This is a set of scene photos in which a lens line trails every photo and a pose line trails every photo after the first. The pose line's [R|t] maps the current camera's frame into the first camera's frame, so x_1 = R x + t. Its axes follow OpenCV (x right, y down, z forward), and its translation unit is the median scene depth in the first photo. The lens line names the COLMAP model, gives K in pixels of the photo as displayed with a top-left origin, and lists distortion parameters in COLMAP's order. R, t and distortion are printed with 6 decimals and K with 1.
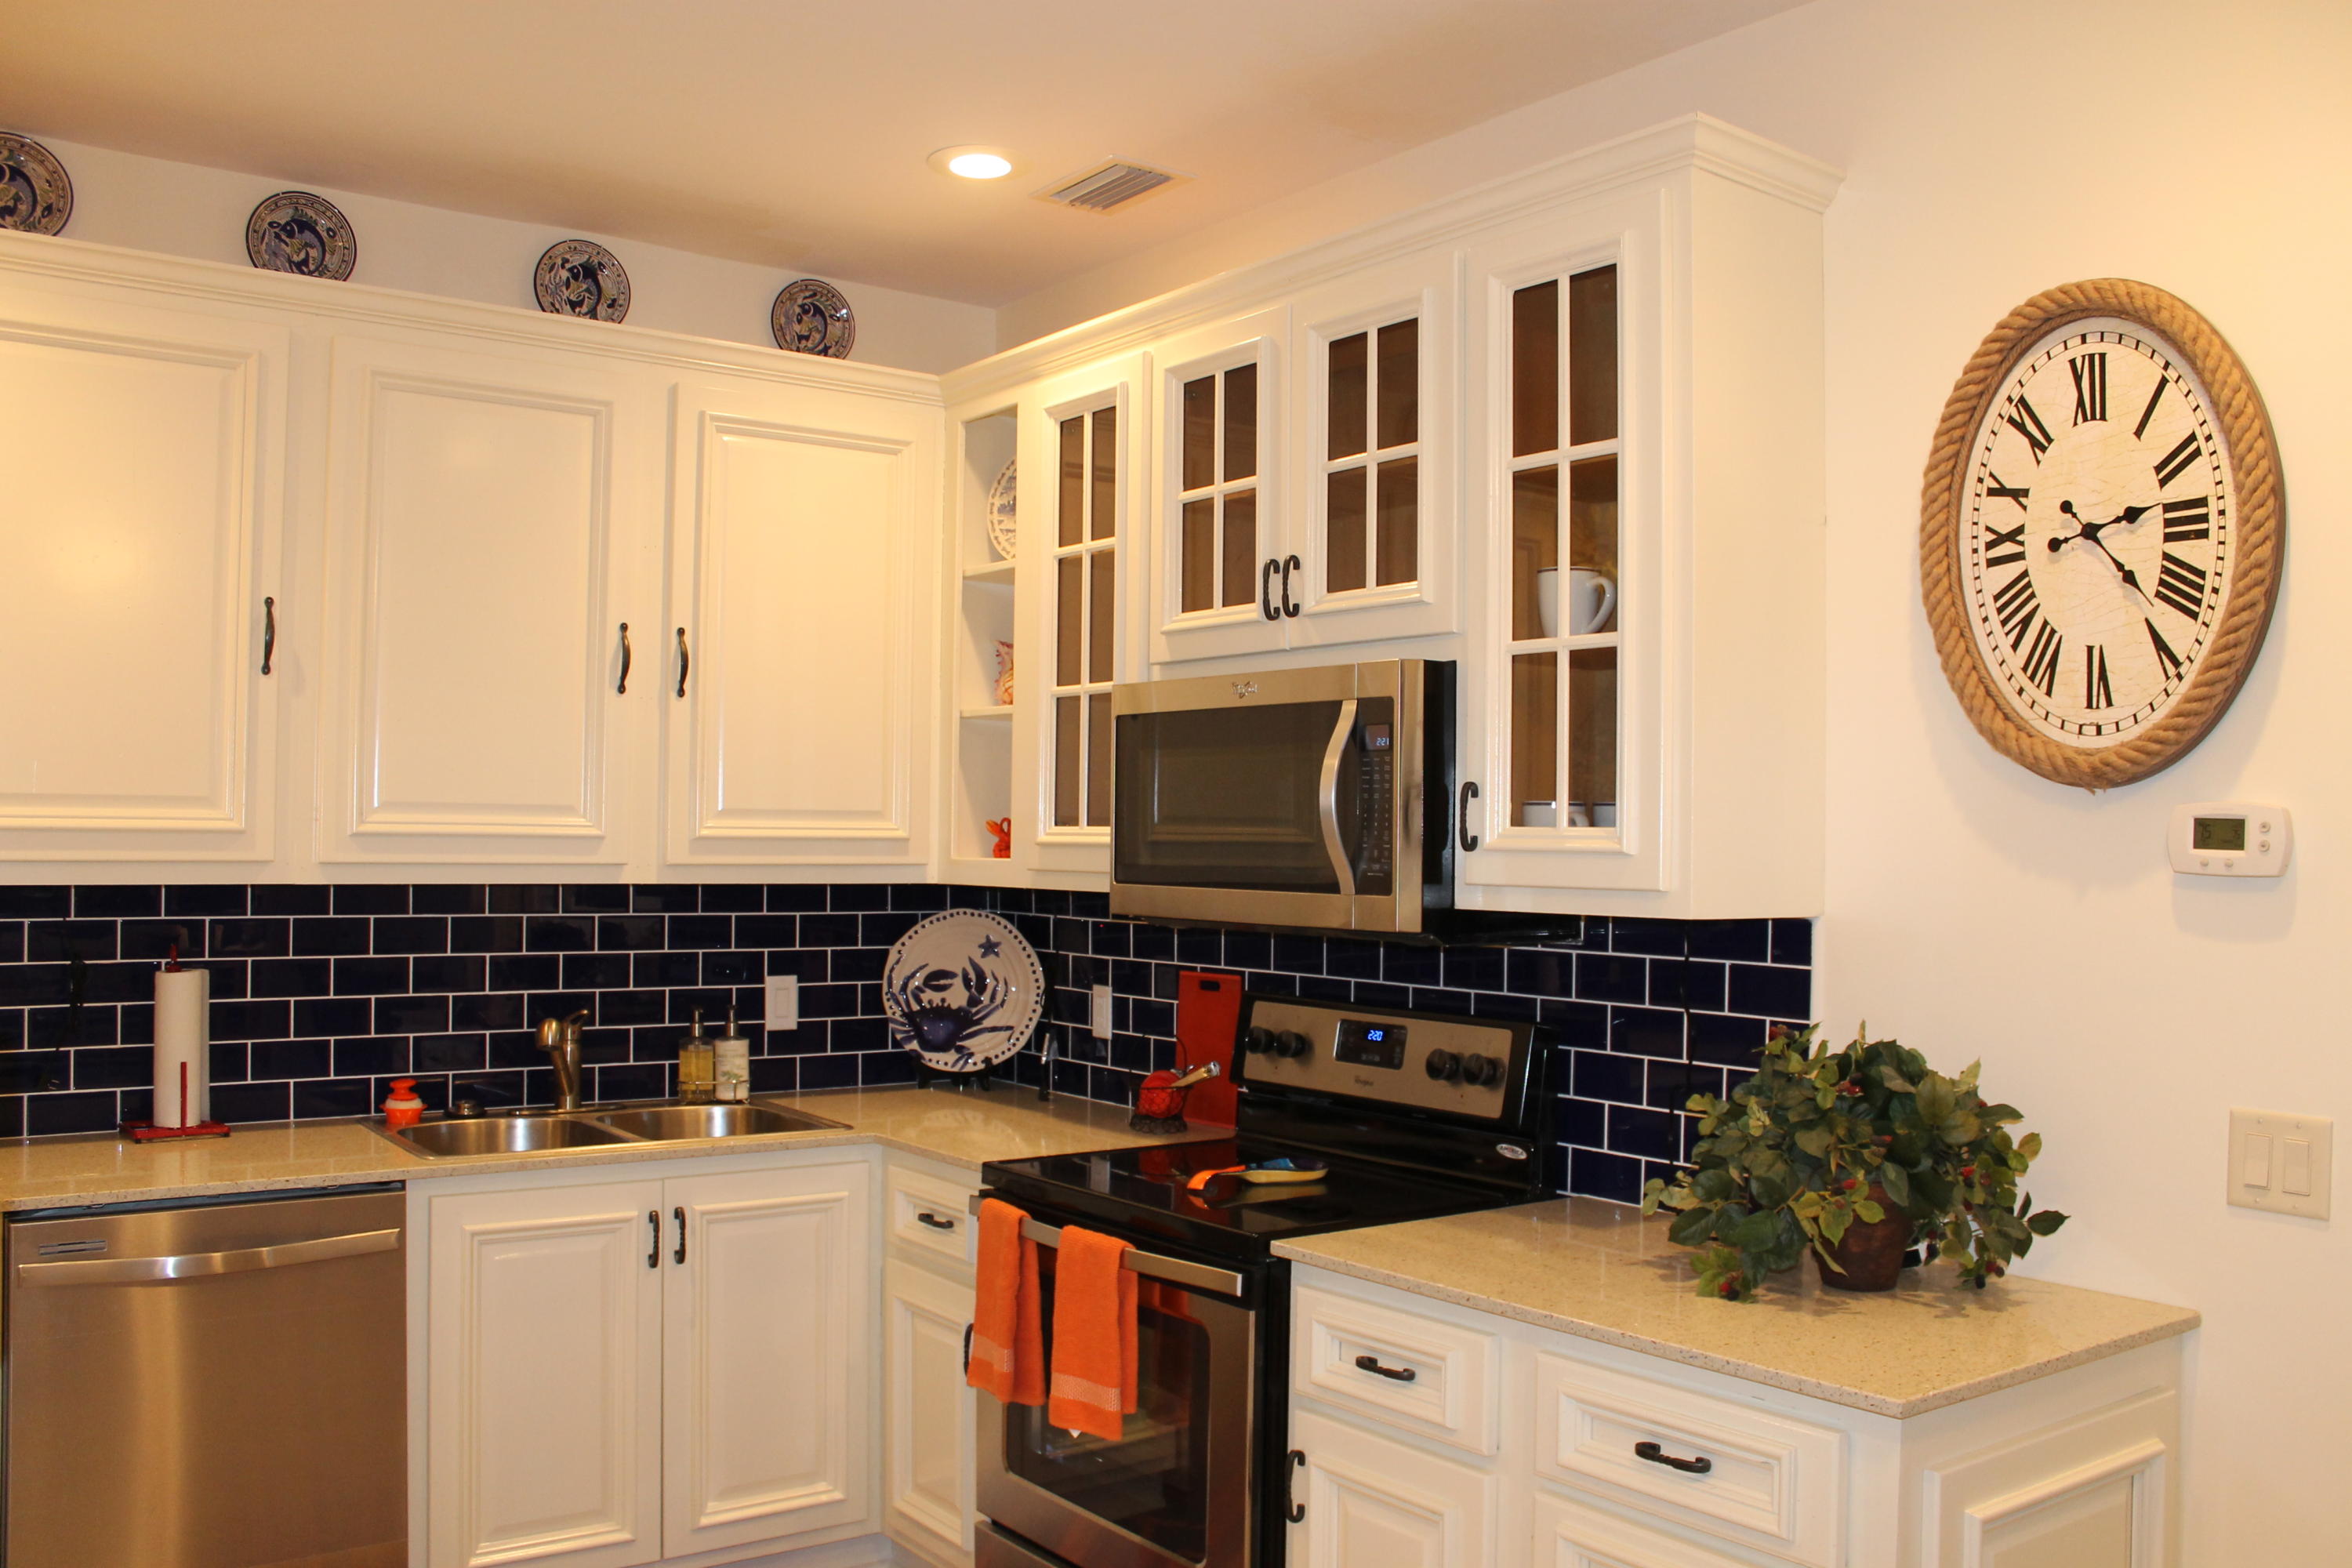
lens RADIAL K [[1972.1, 0, 1183.4], [0, 1972.1, 798.1], [0, 0, 1]] dist [-0.159409, 0.129638]
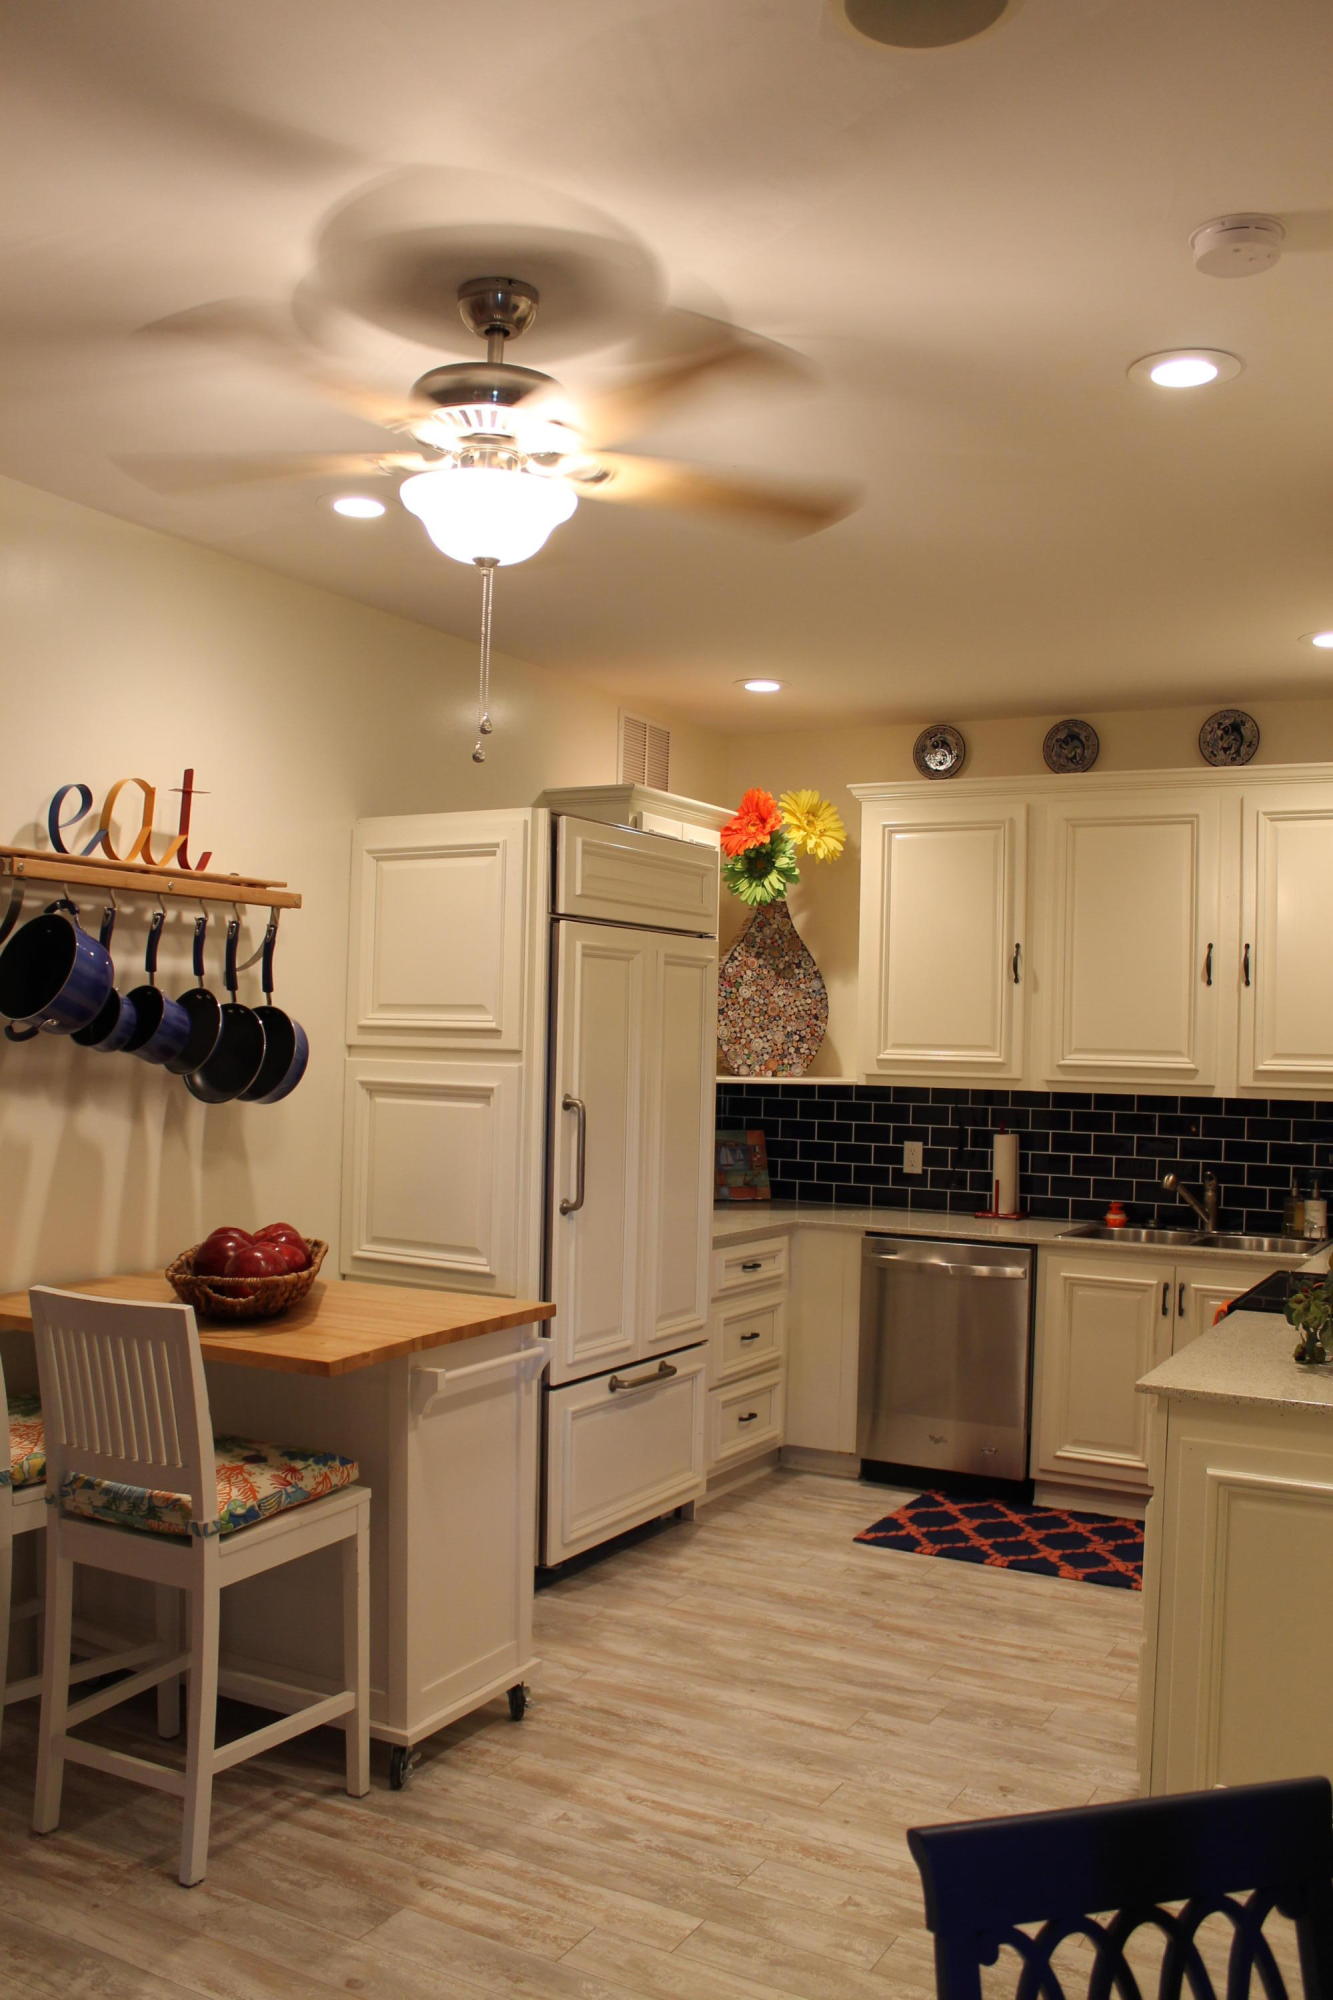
lens RADIAL K [[1677.0, 0, 671.0], [0, 1677.0, 1007.0], [0, 0, 1]] dist [-0.159409, 0.129638]
pose [[0.414709, -0.019247, -0.909751, 0.840441], [-0.002276, 0.999751, -0.022189, -0.001659], [0.909951, 0.011273, 0.414562, -0.023439]]
